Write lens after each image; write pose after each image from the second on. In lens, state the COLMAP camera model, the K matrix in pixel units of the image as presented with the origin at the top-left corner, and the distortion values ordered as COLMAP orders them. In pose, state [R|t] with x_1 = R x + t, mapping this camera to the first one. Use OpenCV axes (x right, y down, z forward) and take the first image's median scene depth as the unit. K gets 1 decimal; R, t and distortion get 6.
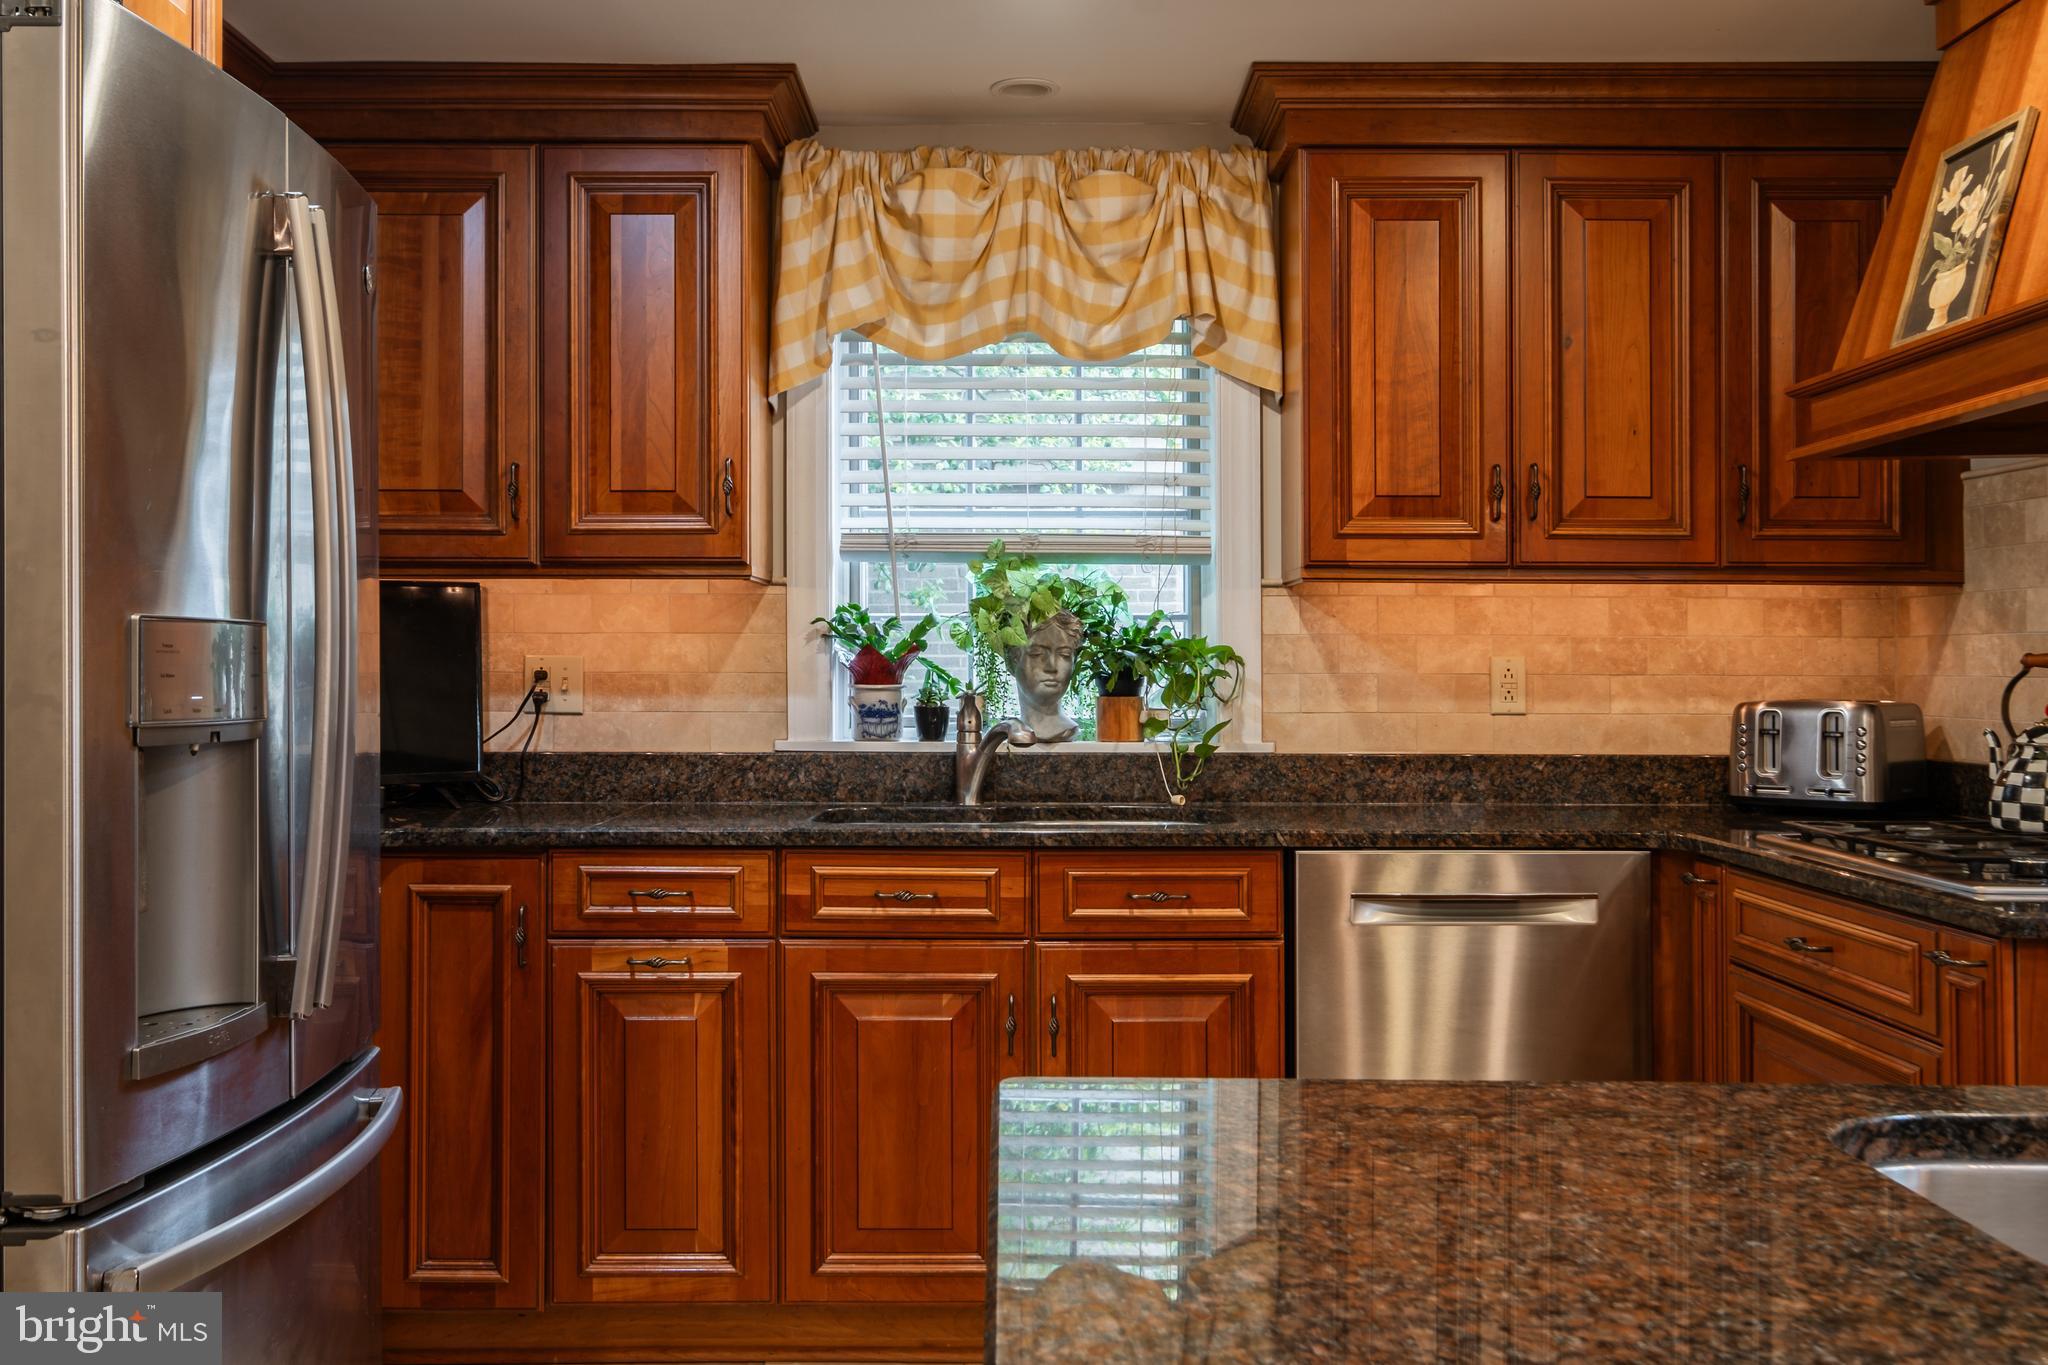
lens RADIAL K [[1870.7, 0, 1024.9], [0, 1870.7, 673.5], [0, 0, 1]] dist [0.007070, 0.000000]
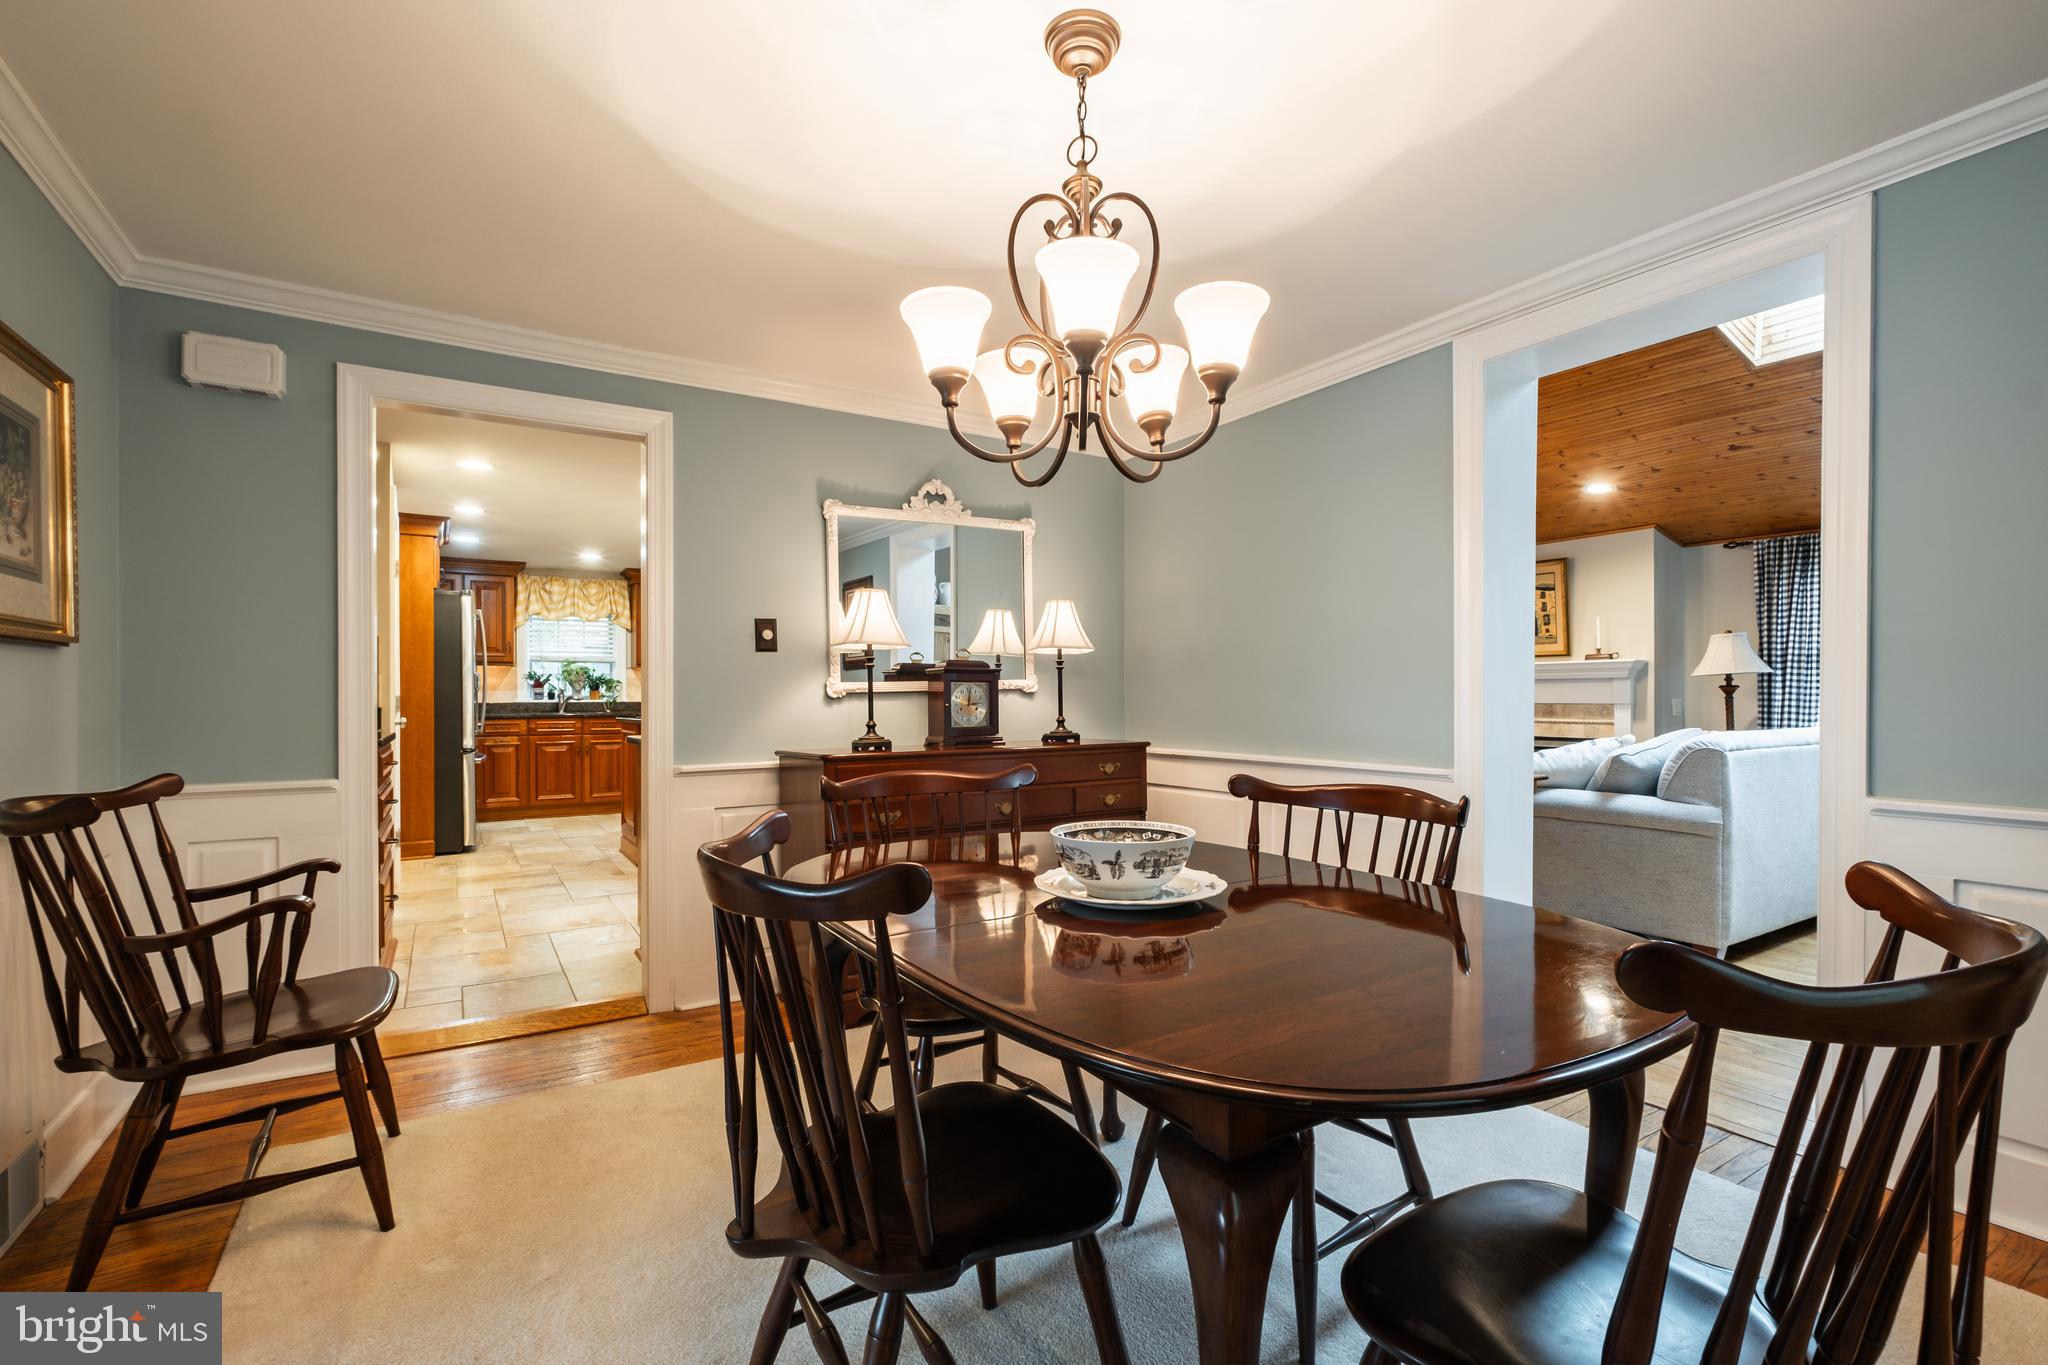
lens RADIAL K [[902.0, 0, 1034.5], [0, 902.0, 690.5], [0, 0, 1]] dist [-0.002139, -0.000062]
pose [[0.838318, -0.002182, 0.545178, -0.272588], [0.001962, 0.999998, 0.000987, 0.012866], [-0.545179, 0.000242, 0.838320, -1.606226]]
